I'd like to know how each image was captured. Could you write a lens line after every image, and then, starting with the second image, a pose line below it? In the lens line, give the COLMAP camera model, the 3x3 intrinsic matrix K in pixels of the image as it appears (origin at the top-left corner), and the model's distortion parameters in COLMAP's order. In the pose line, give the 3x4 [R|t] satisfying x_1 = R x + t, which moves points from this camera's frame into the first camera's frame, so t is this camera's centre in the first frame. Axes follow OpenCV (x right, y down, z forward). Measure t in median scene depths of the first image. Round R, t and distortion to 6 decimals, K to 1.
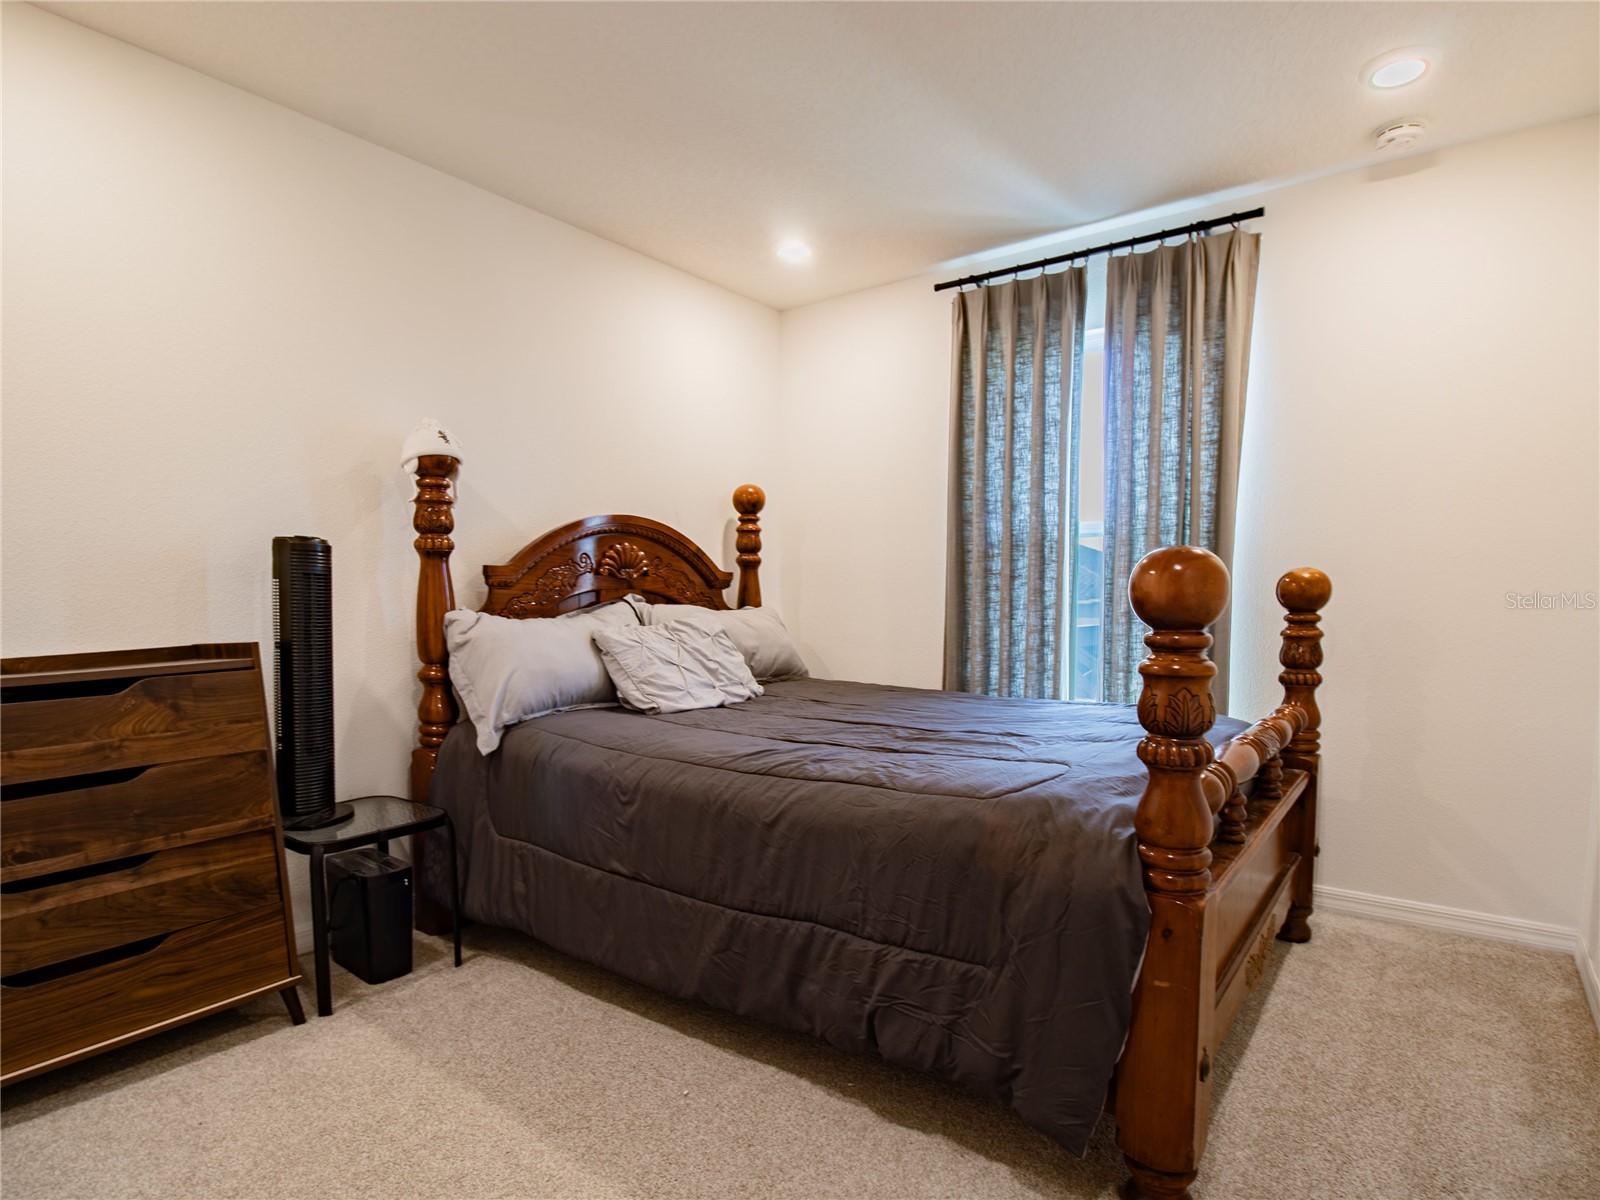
lens RADIAL K [[869.7, 0, 799.4], [0, 869.7, 653.1], [0, 0, 1]] dist [0.001972, -0.012104]
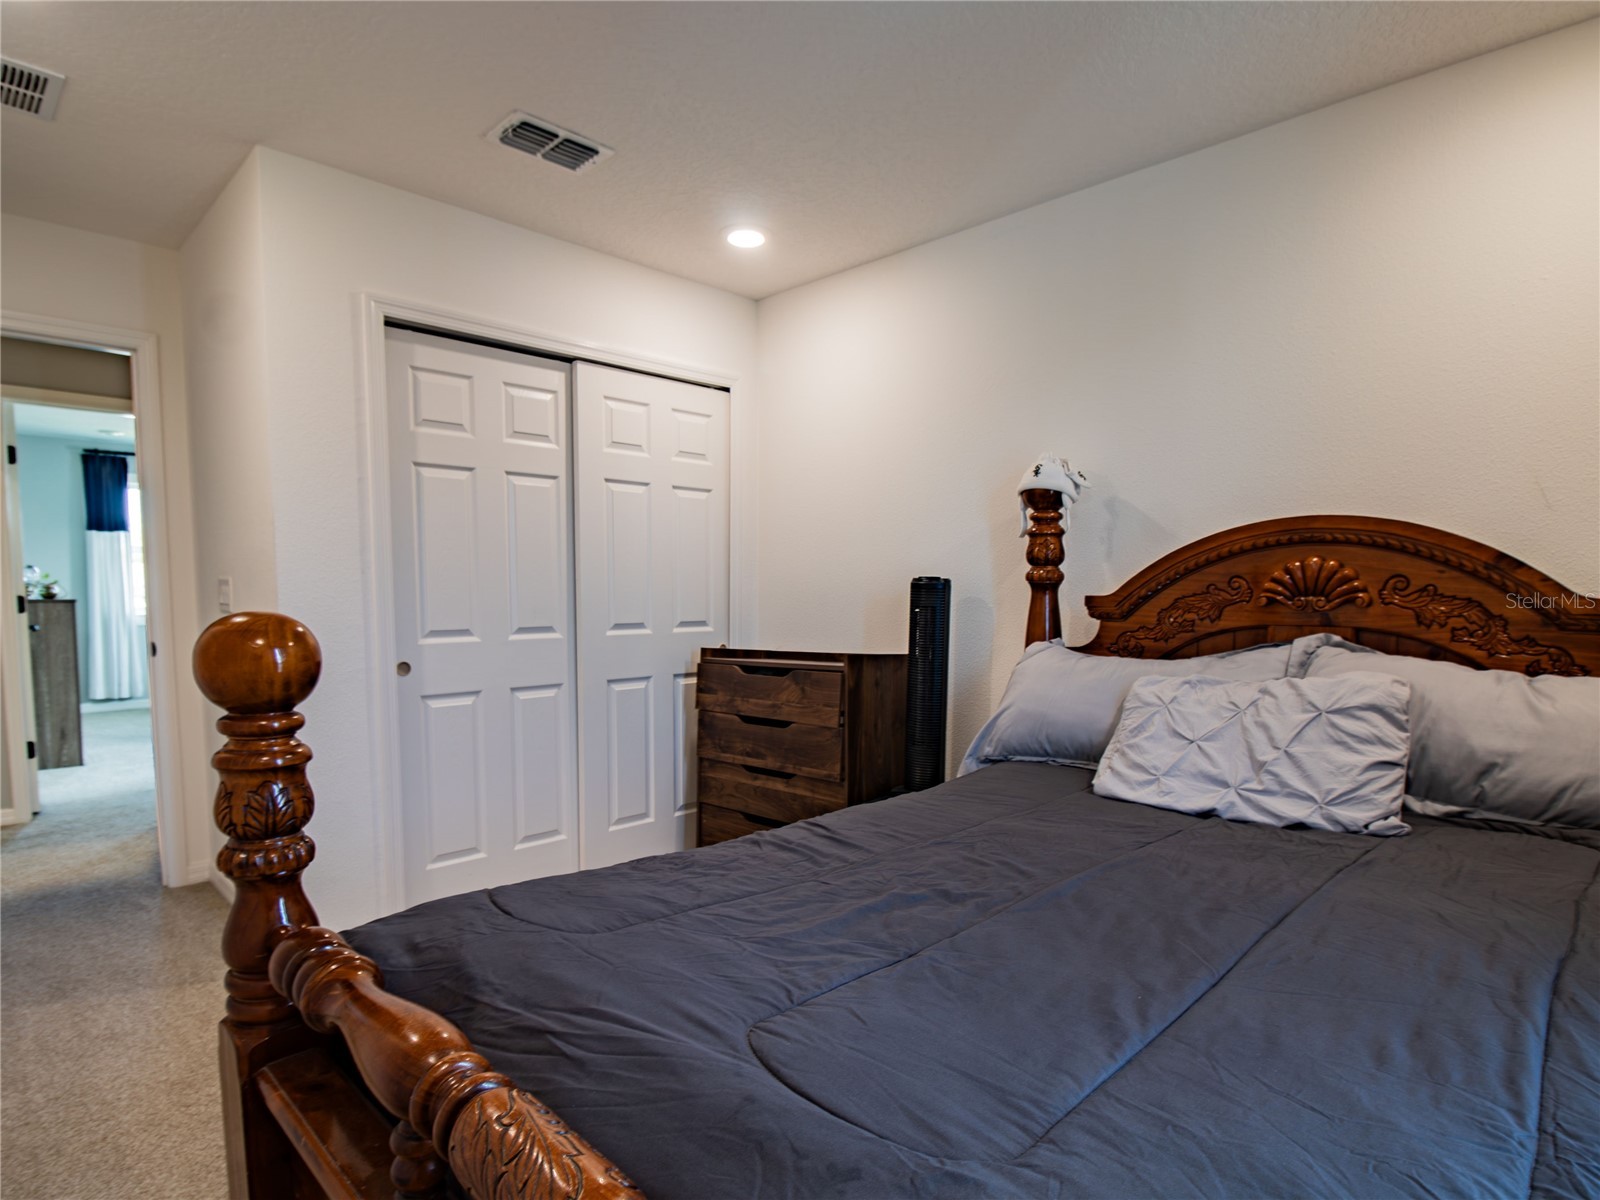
lens RADIAL K [[869.7, 0, 799.4], [0, 869.7, 653.1], [0, 0, 1]] dist [0.001972, -0.012104]
pose [[-0.132654, 0.076959, -0.988170, 0.844428], [-0.064240, 0.994217, 0.086053, -0.139018], [0.989078, 0.074896, -0.126943, 1.142549]]
